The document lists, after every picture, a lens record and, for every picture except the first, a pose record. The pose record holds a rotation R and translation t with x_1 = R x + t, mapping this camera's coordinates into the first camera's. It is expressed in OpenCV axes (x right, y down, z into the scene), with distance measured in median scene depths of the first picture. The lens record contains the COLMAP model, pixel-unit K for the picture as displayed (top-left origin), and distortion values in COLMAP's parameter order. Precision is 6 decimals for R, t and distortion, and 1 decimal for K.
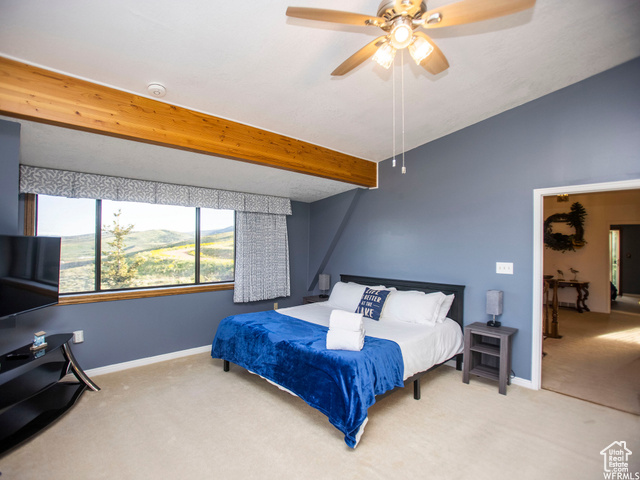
lens RADIAL K [[340.1, 0, 320.0], [0, 340.1, 240.0], [0, 0, 1]] dist [-0.000887, 0.000120]
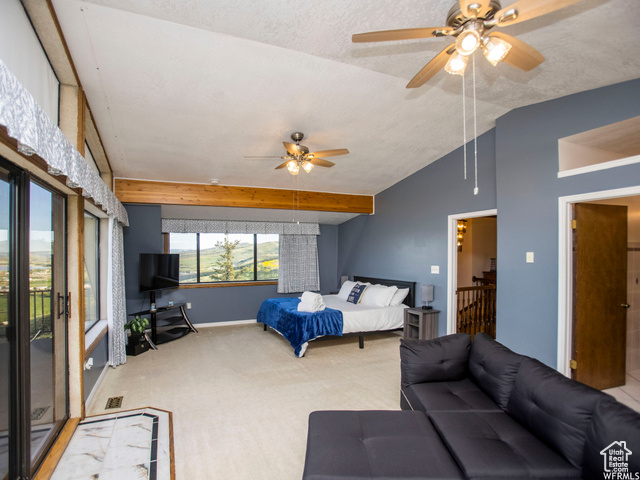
lens RADIAL K [[346.3, 0, 320.4], [0, 346.3, 252.7], [0, 0, 1]] dist [0.100224, -0.000289]
pose [[0.951799, -0.017112, -0.306246, 0.487171], [0.019797, 0.999788, 0.005664, -0.007778], [0.306084, -0.011453, 0.951936, -0.526830]]
